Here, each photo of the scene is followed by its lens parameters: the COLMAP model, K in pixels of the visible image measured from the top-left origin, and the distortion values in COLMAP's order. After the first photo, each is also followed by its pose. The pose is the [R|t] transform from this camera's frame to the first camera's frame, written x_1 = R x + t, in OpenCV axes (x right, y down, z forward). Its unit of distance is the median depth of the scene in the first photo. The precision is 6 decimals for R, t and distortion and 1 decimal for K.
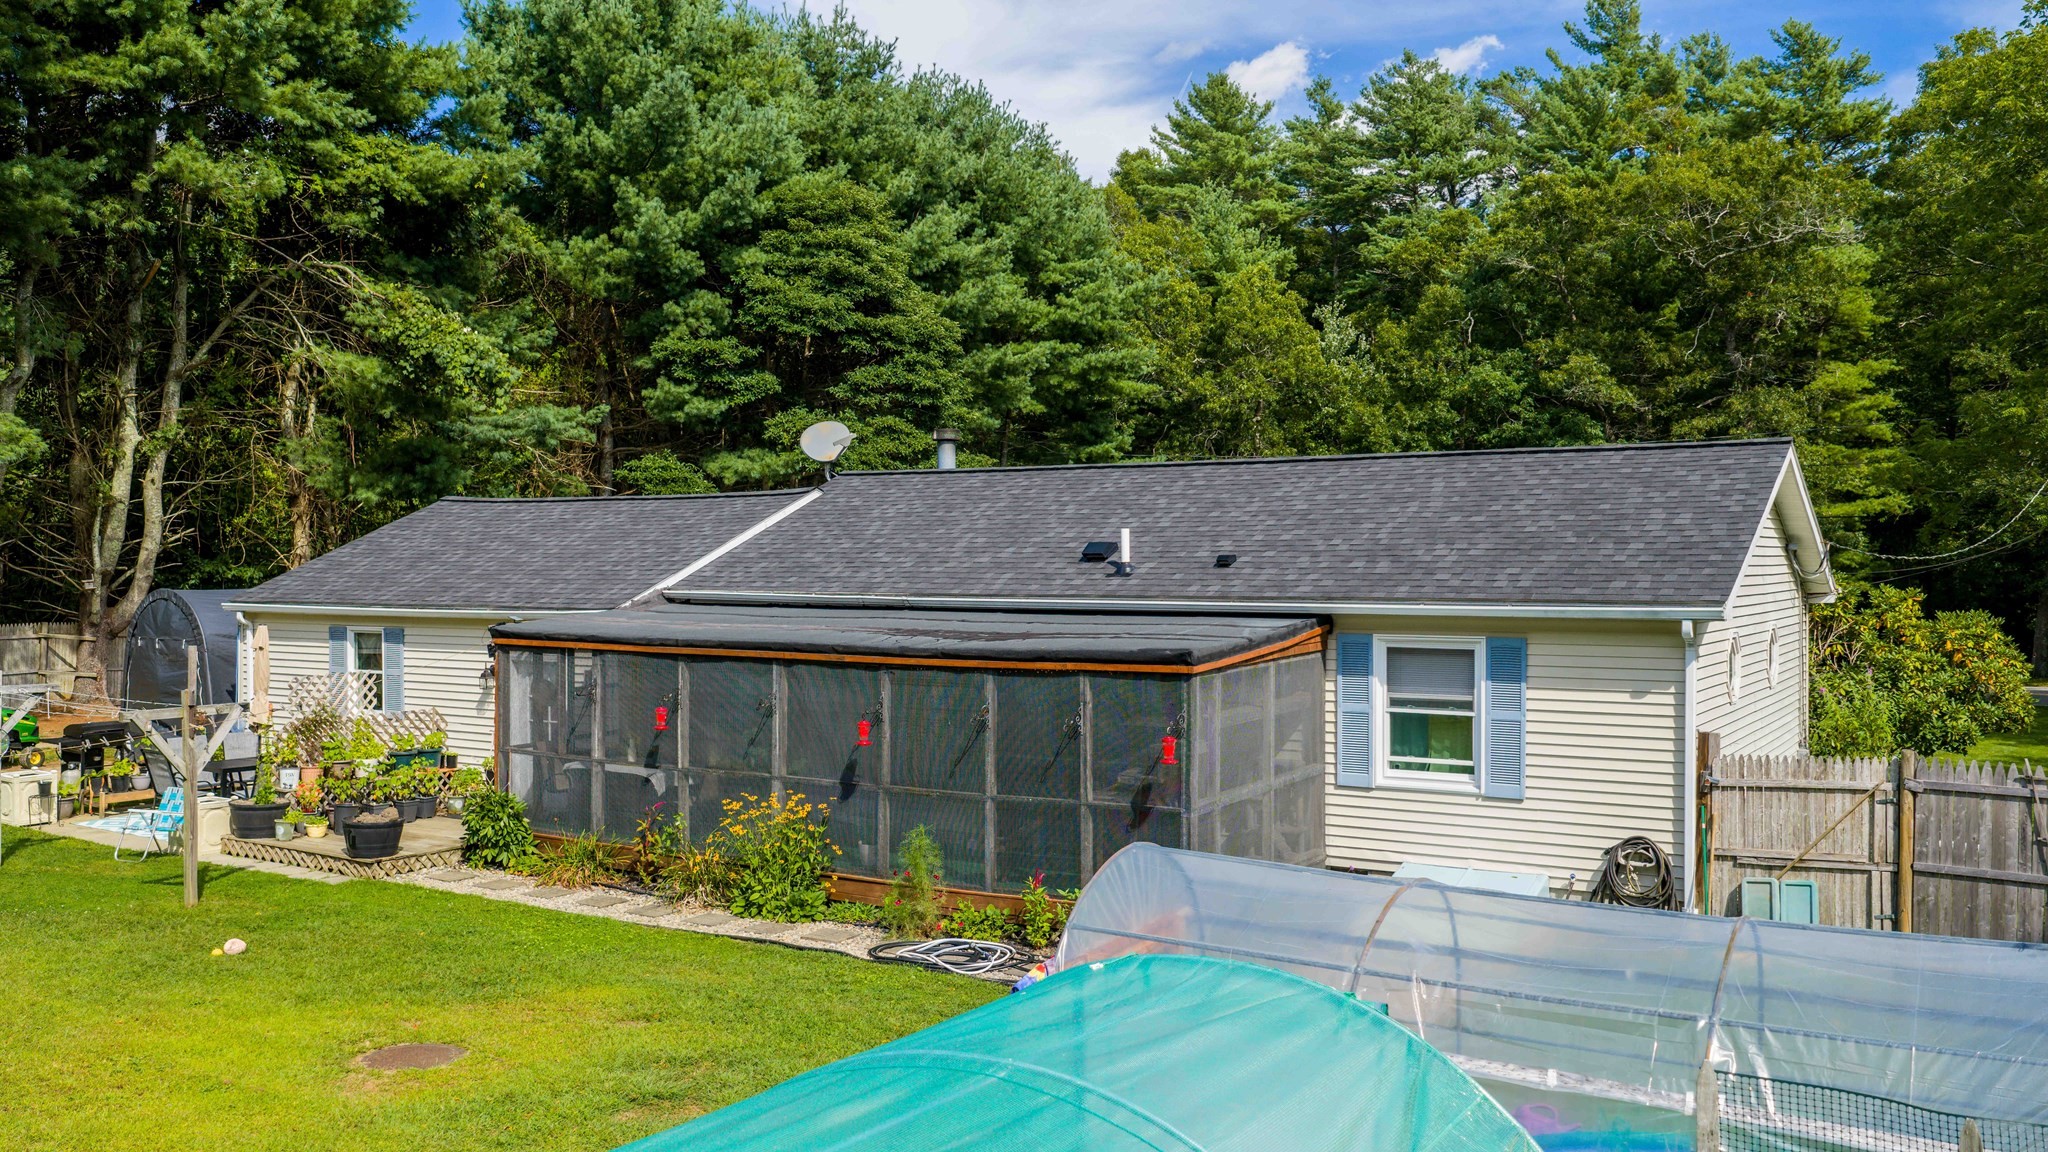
lens RADIAL K [[1711.4, 0, 1024.0], [0, 1711.4, 576.0], [0, 0, 1]] dist [-0.001297, -0.000871]
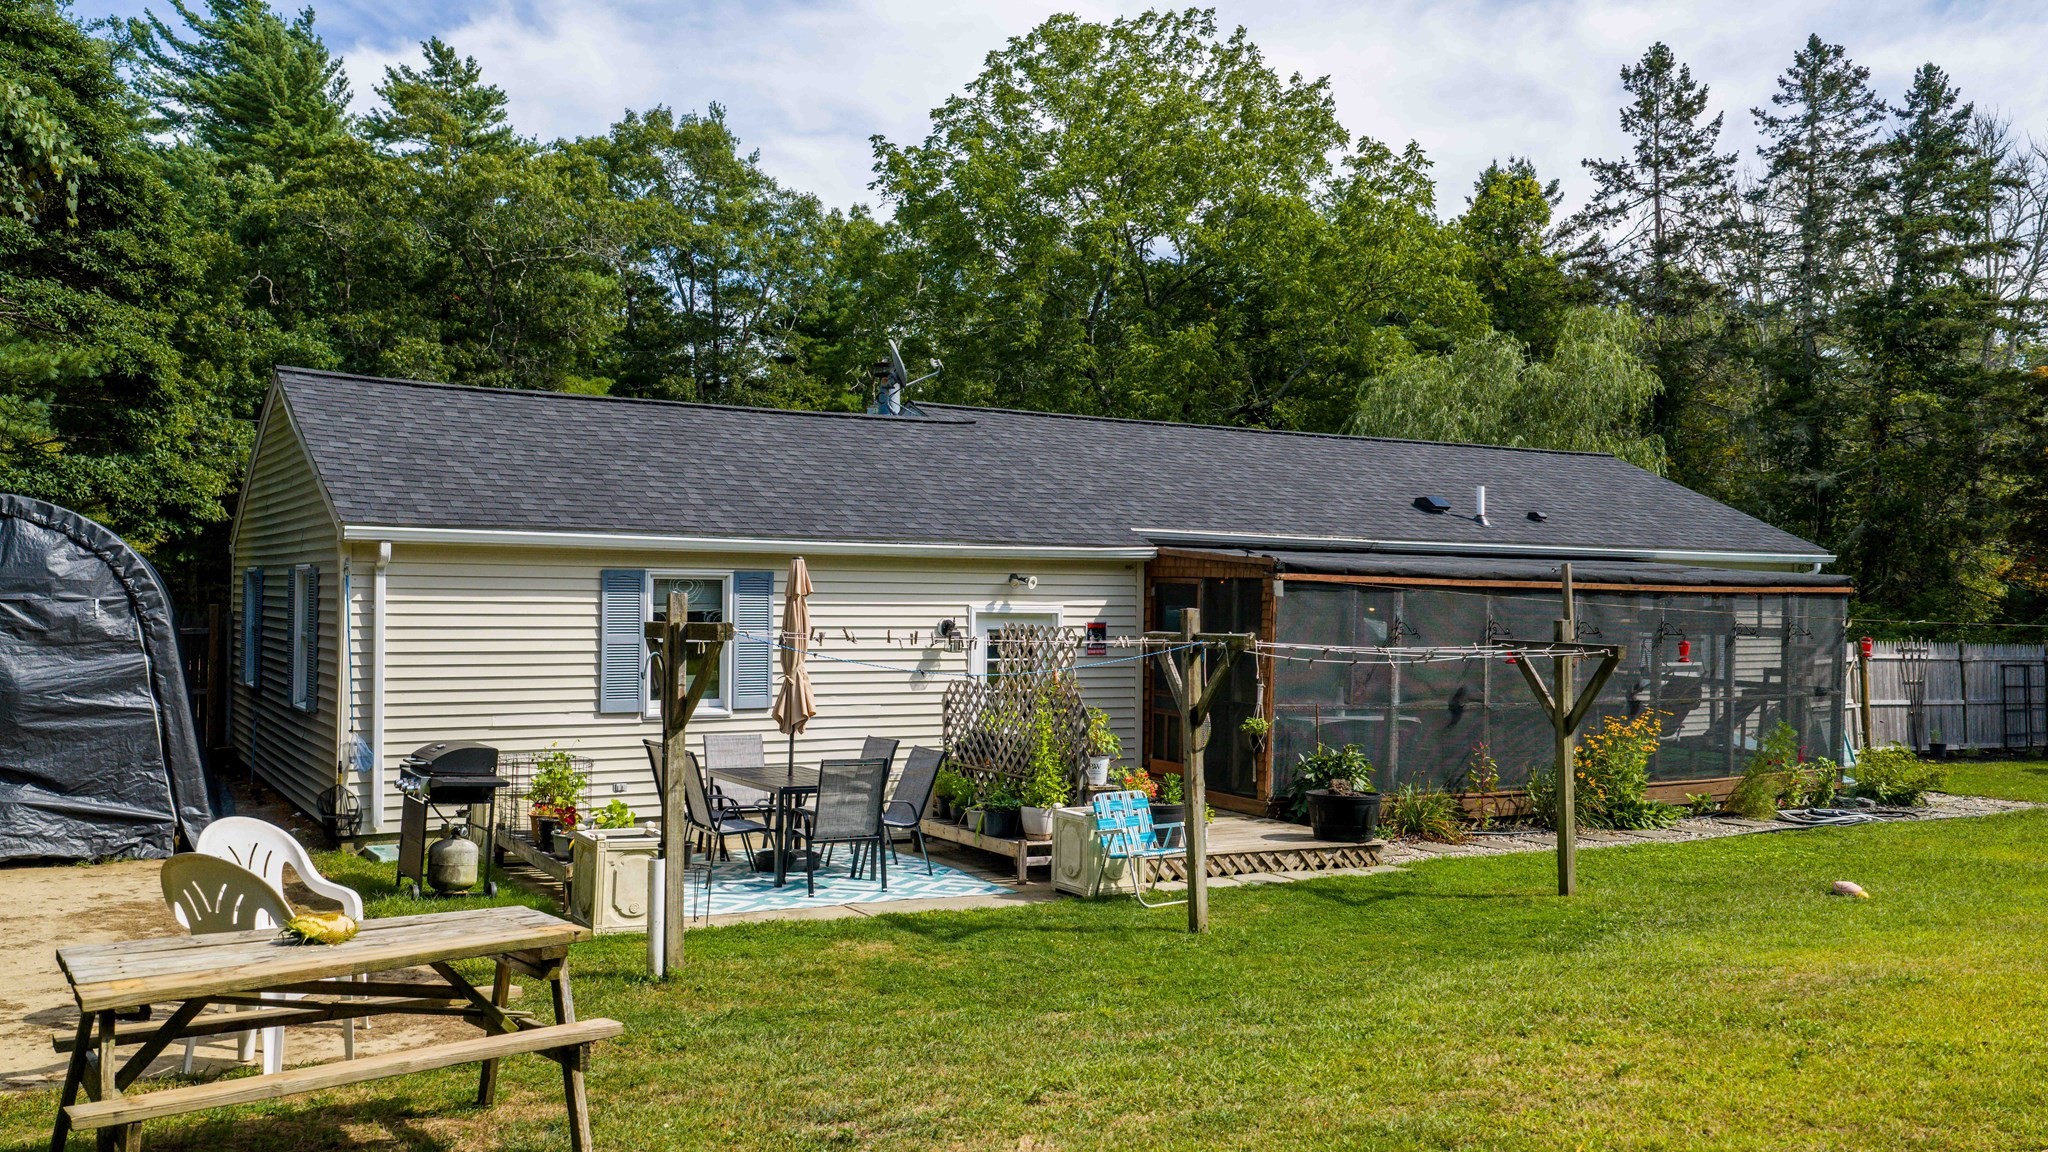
lens RADIAL K [[1711.4, 0, 1024.0], [0, 1711.4, 576.0], [0, 0, 1]] dist [-0.001297, -0.000871]
pose [[0.458423, 0.013215, 0.888636, -1.206980], [-0.004776, 0.999912, -0.012406, 0.052920], [-0.888721, 0.001443, 0.458446, 0.796977]]
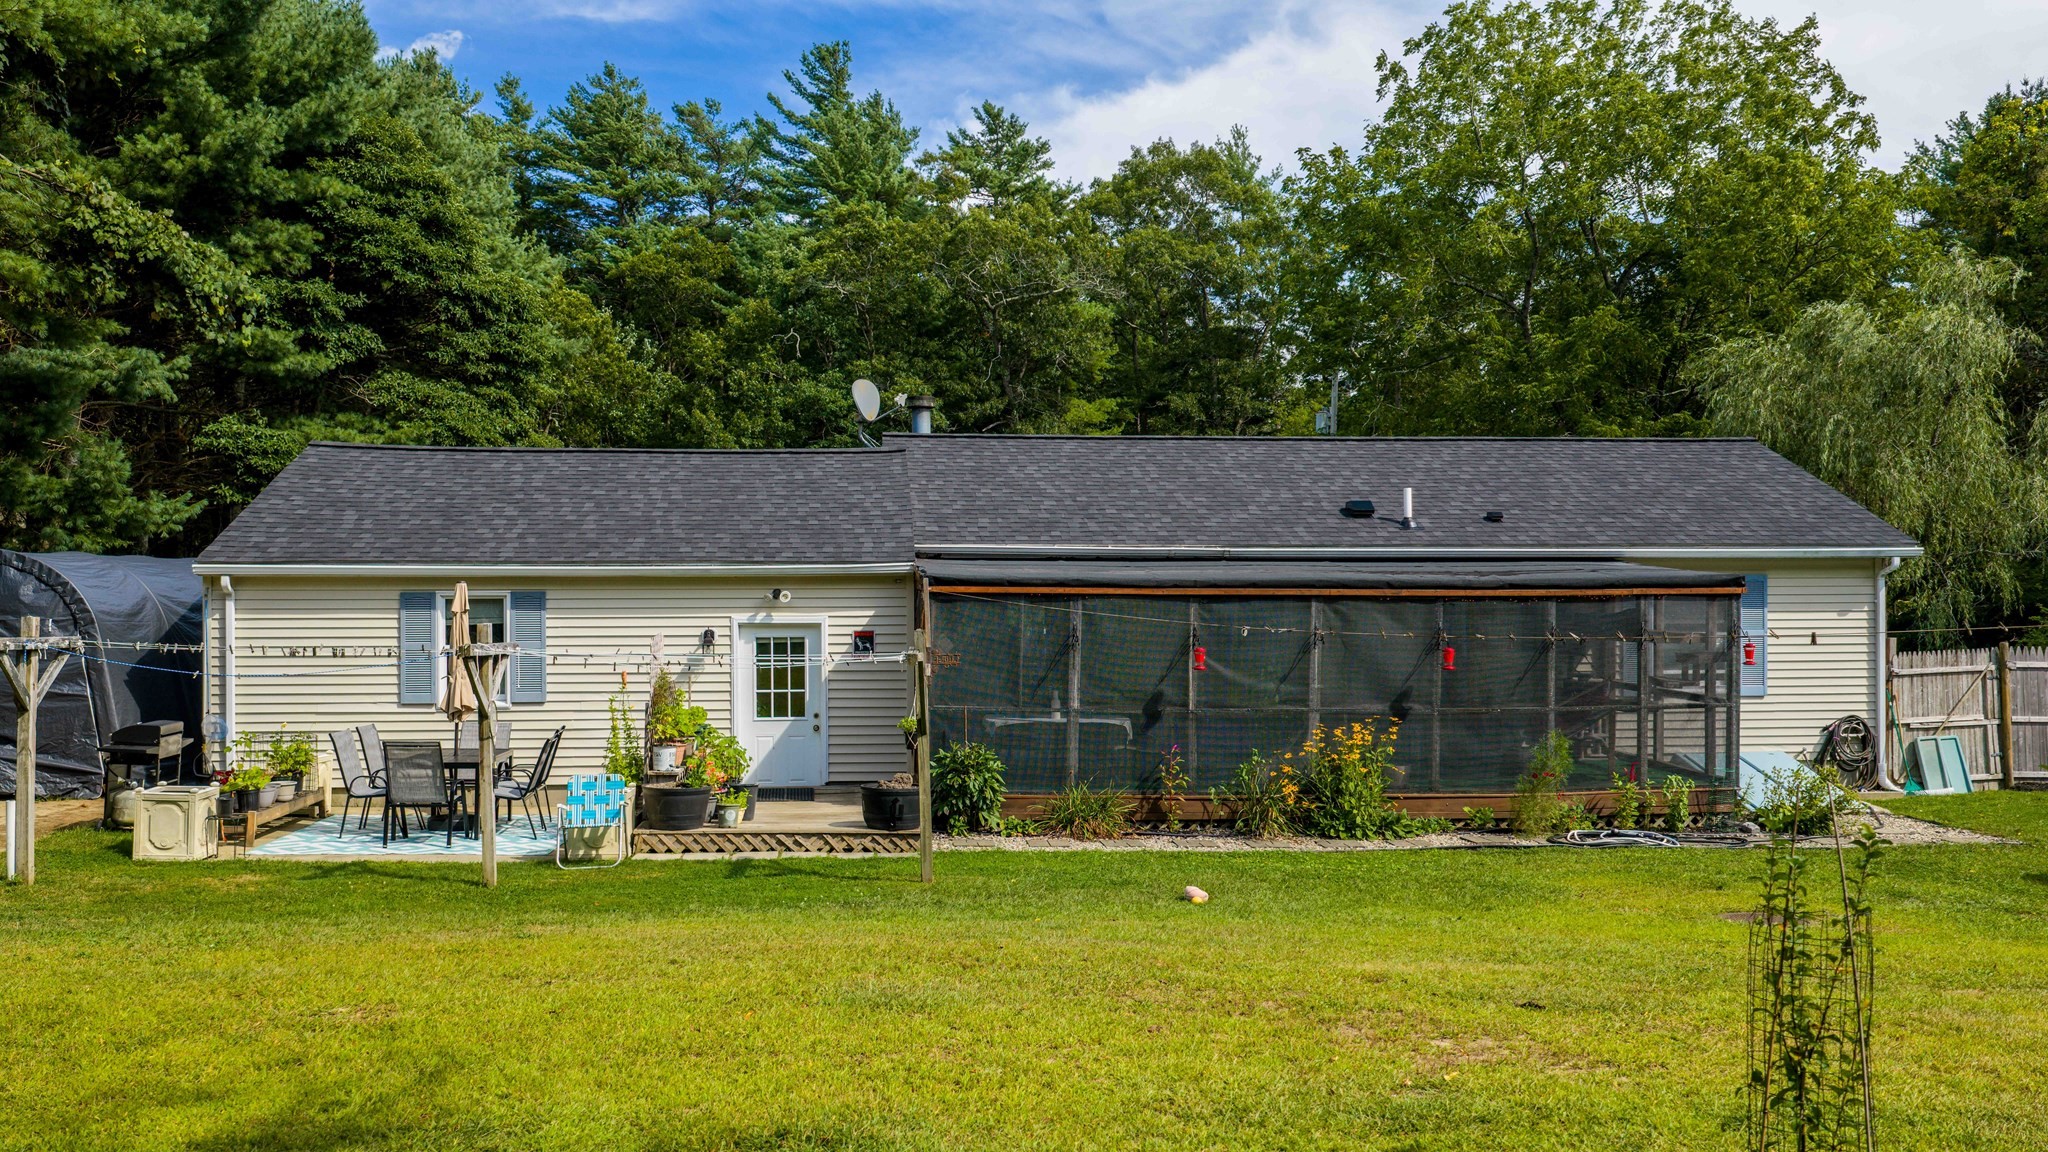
lens RADIAL K [[1711.4, 0, 1024.0], [0, 1711.4, 576.0], [0, 0, 1]] dist [-0.001297, -0.000871]
pose [[0.798040, 0.002897, 0.602597, -0.893041], [0.007470, 0.999864, -0.014699, 0.048833], [-0.602558, 0.016232, 0.797910, 0.264252]]
